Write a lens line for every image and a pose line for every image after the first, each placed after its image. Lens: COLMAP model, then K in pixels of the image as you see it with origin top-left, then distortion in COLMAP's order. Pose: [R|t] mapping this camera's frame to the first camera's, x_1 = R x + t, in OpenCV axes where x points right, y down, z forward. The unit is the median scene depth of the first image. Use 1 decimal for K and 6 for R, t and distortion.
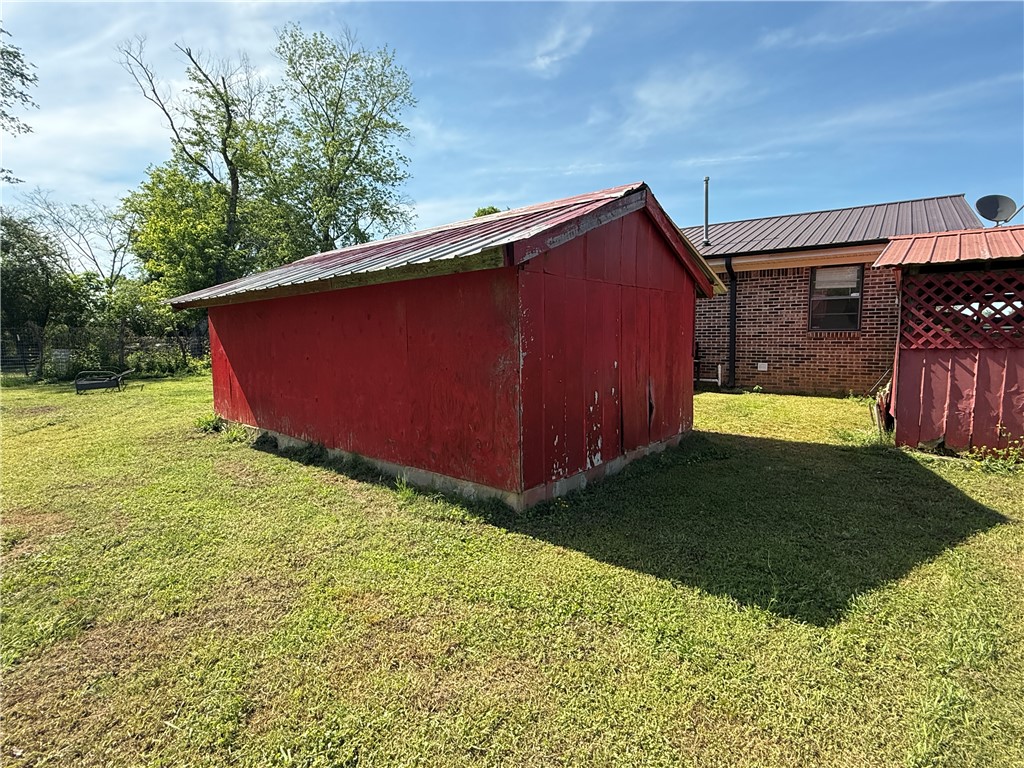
lens RADIAL K [[526.4, 0, 508.6], [0, 526.4, 383.9], [0, 0, 1]] dist [0.002571, 0.000474]
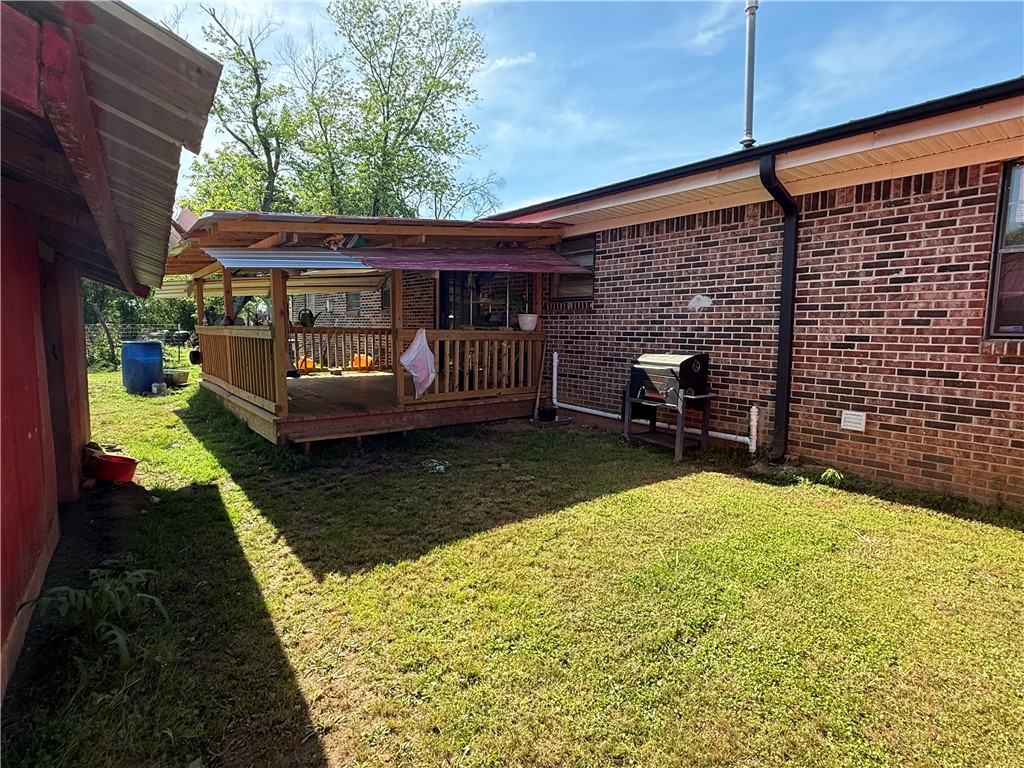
lens RADIAL K [[526.4, 0, 508.6], [0, 526.4, 383.9], [0, 0, 1]] dist [0.002571, 0.000474]
pose [[0.964084, 0.045484, -0.261674, 0.610591], [-0.042133, 0.998942, 0.018404, -0.107408], [0.262235, -0.006718, 0.964981, 0.984687]]
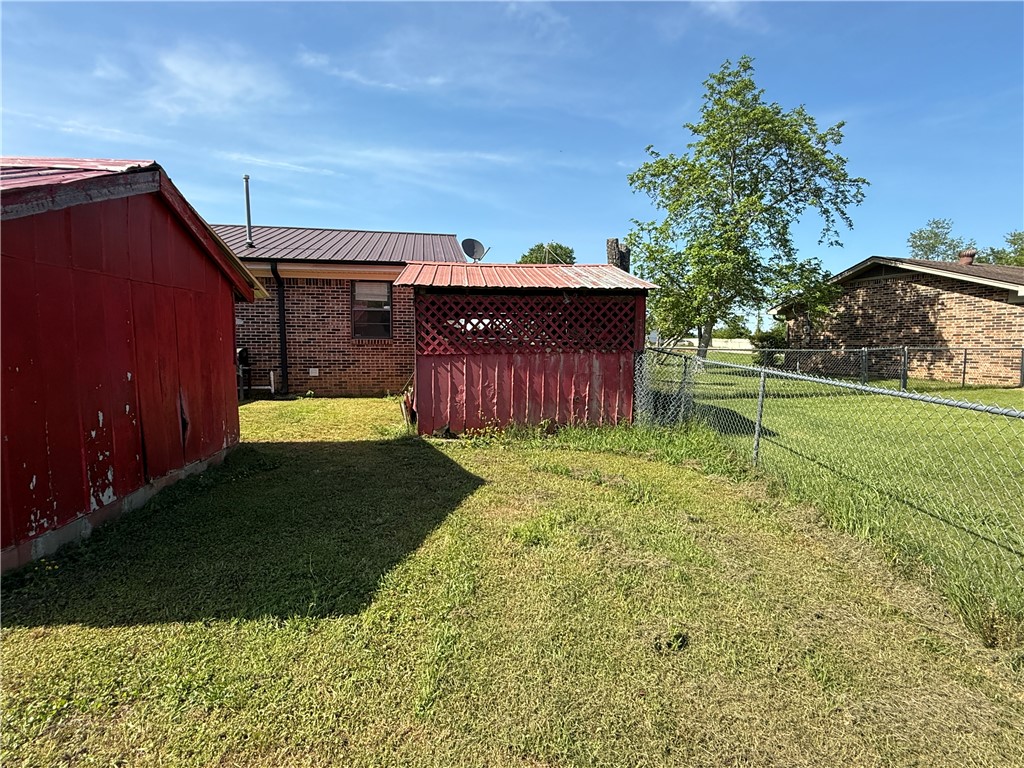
lens RADIAL K [[526.4, 0, 508.6], [0, 526.4, 383.9], [0, 0, 1]] dist [0.002571, 0.000474]
pose [[0.704652, -0.046217, 0.708046, 0.034929], [0.053313, 0.998504, 0.012119, -0.003182], [-0.707548, 0.029208, 0.706062, 0.001578]]
